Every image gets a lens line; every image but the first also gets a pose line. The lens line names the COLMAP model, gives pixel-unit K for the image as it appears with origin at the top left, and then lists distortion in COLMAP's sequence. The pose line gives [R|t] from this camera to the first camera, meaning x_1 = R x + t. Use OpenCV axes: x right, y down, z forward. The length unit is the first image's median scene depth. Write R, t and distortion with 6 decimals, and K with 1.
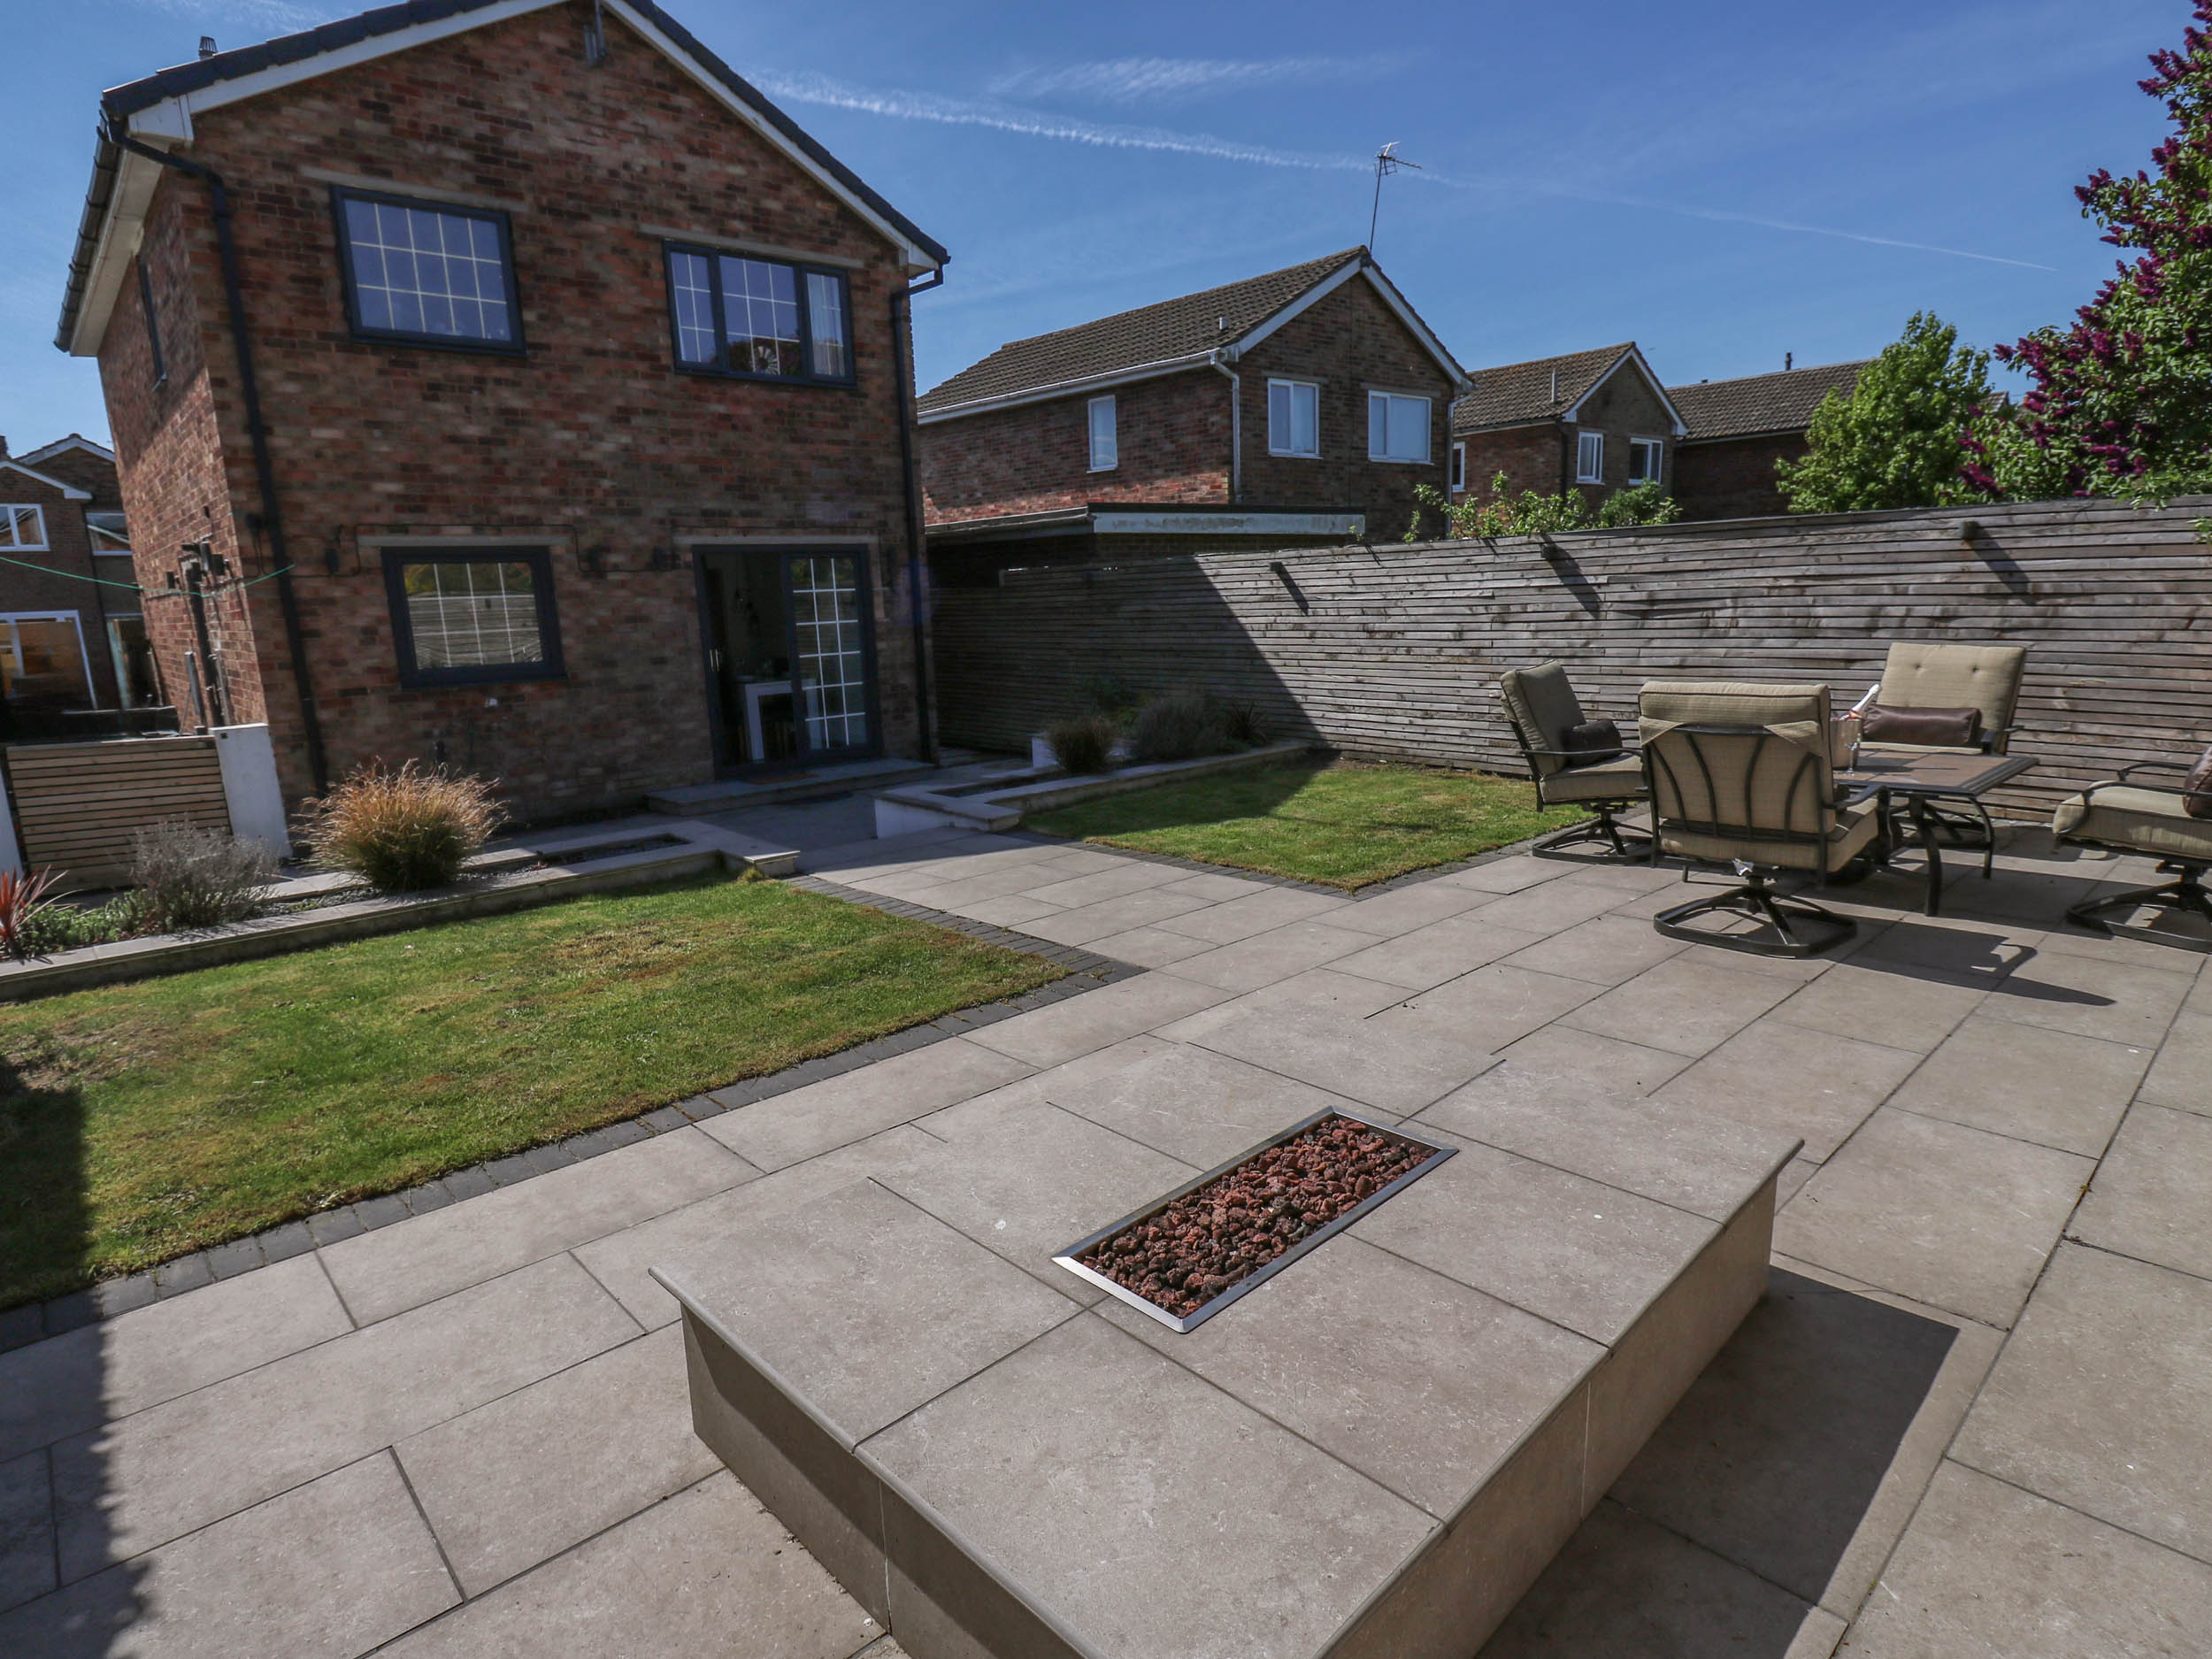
lens RADIAL K [[1168.0, 0, 1111.7], [0, 1168.0, 836.7], [0, 0, 1]] dist [0.002432, -0.014835]
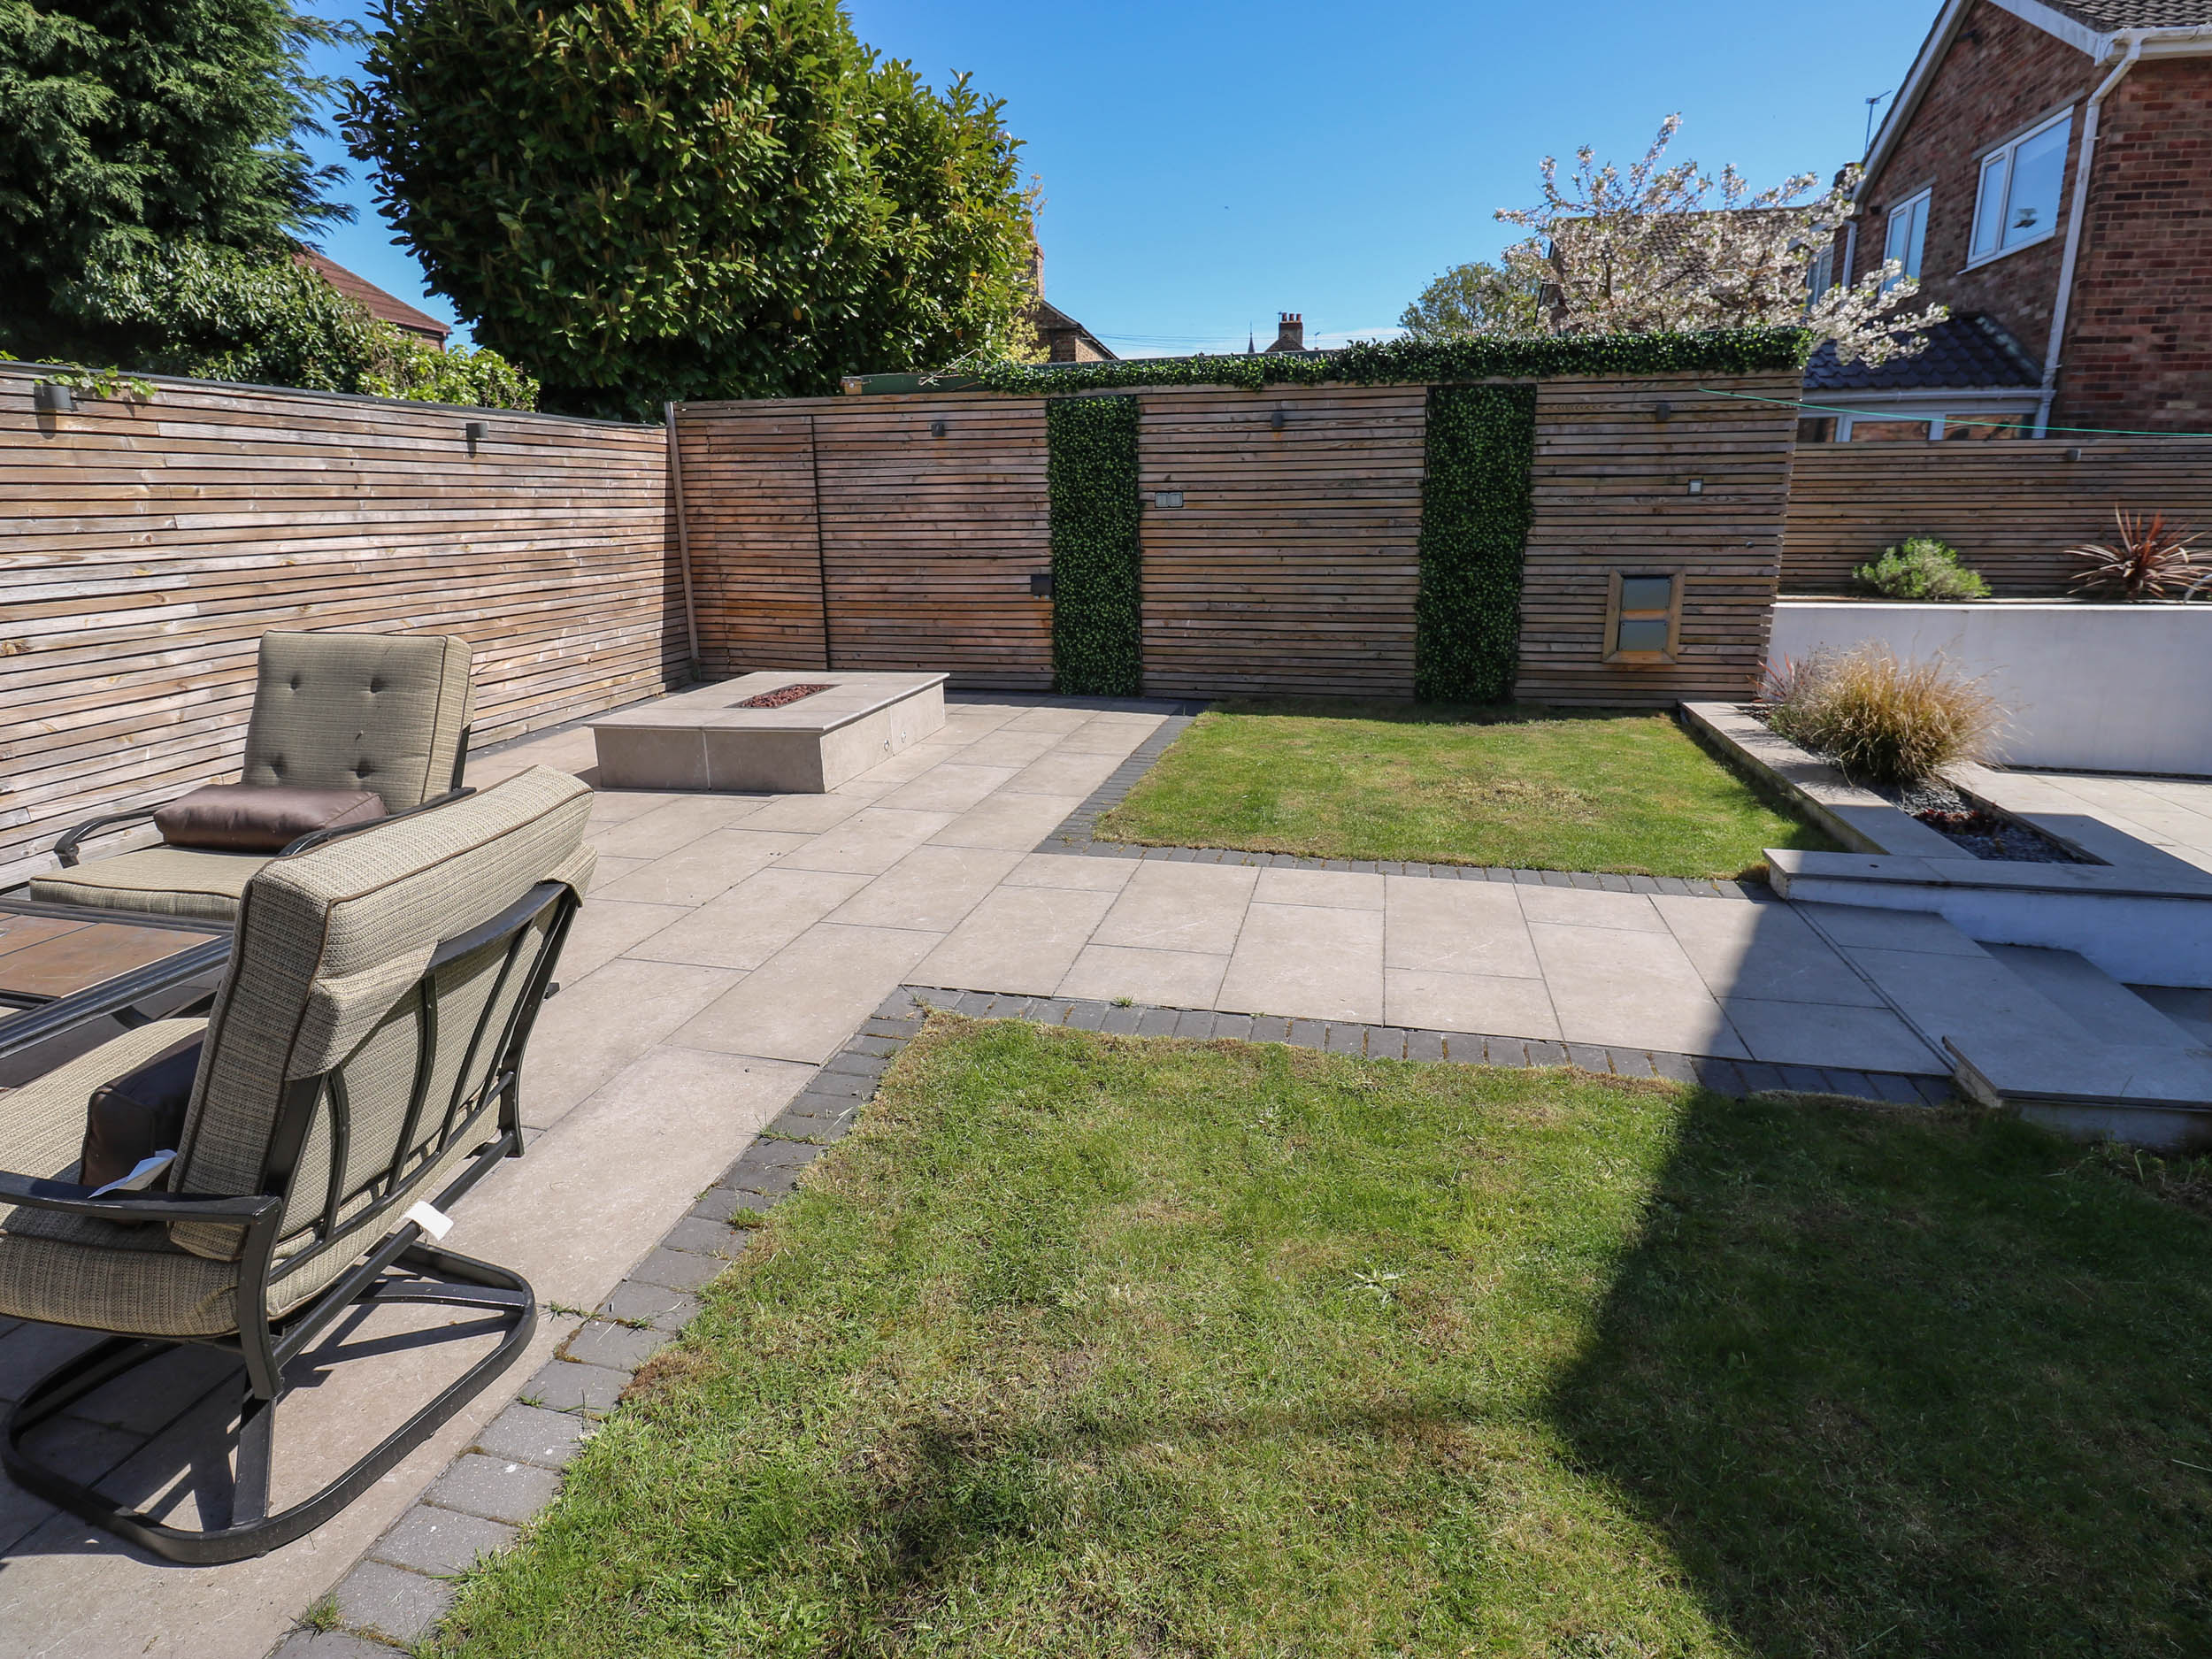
lens RADIAL K [[1168.0, 0, 1123.1], [0, 1168.0, 821.6], [0, 0, 1]] dist [0.002432, -0.014835]
pose [[-0.821688, 0.192515, -0.536439, 0.480754], [-0.076791, 0.895246, 0.438905, -0.345949], [0.564741, 0.401837, -0.720830, 1.646699]]
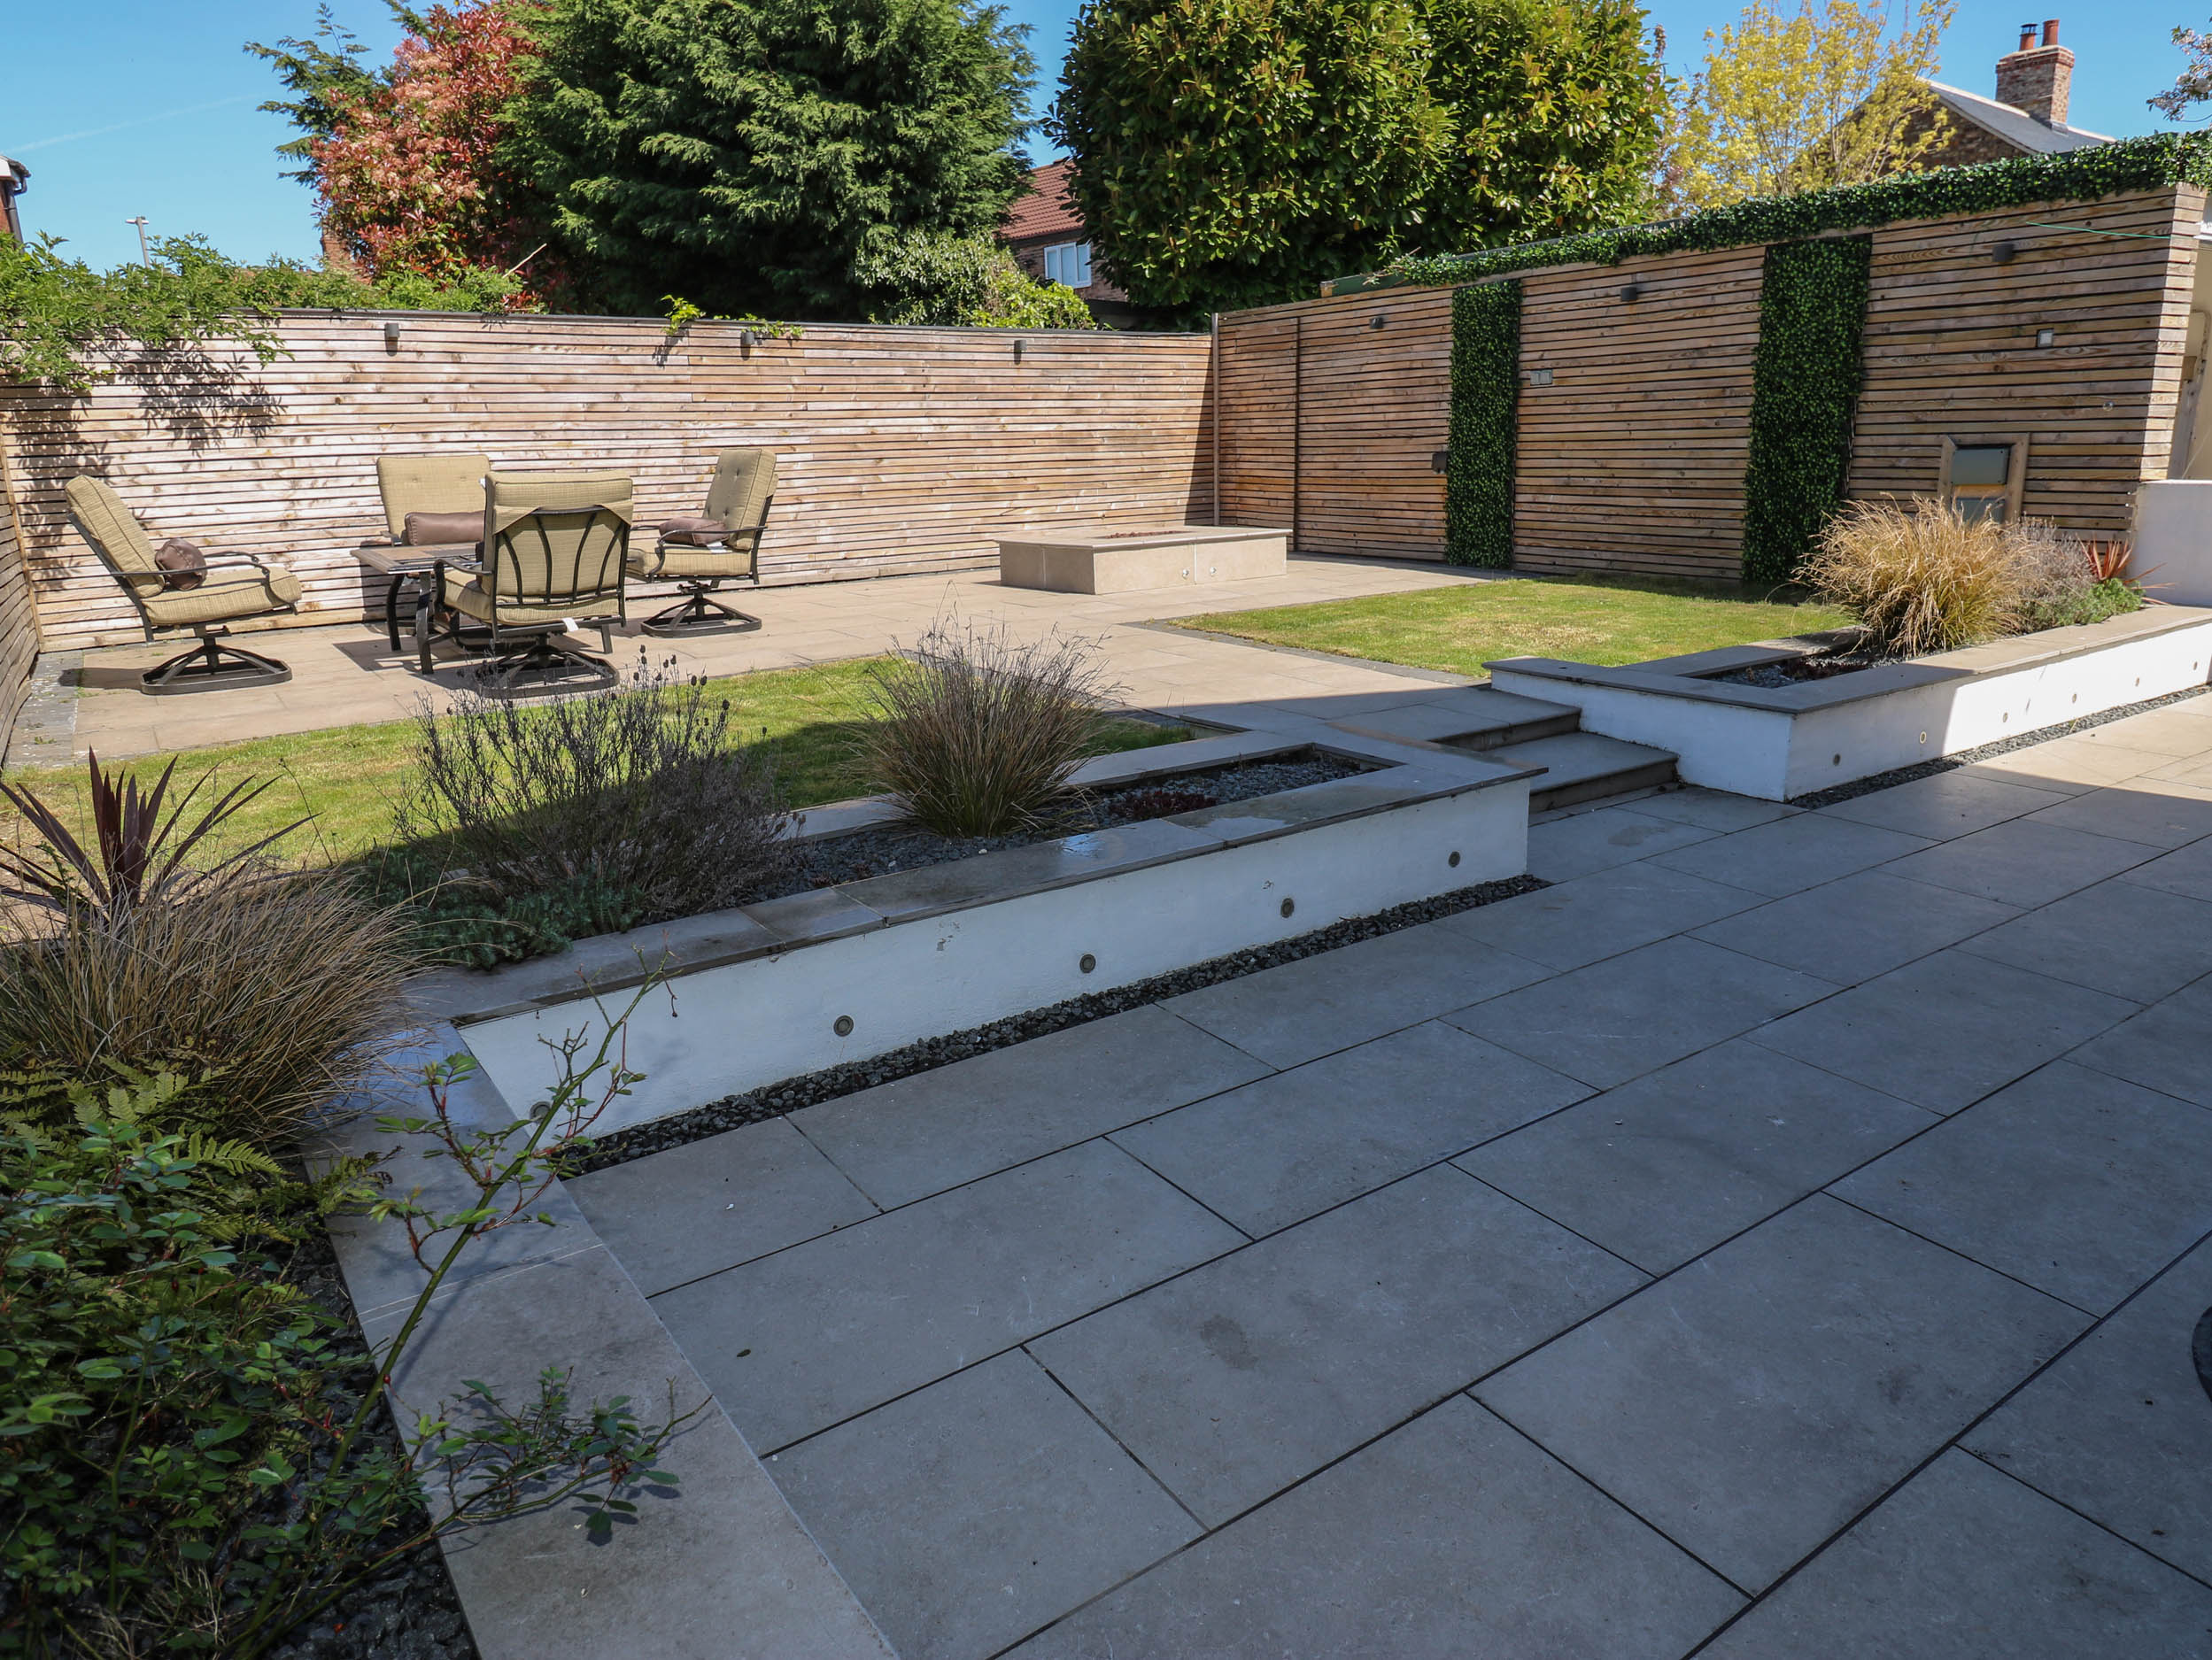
lens RADIAL K [[1415.2, 0, 1123.6], [0, 1415.2, 812.8], [0, 0, 1]] dist [0.004536, -0.008534]
pose [[-0.988683, 0.023874, 0.148110, -0.223346], [0.087543, 0.893549, 0.440348, -0.429780], [-0.121831, 0.448330, -0.885526, 2.497753]]
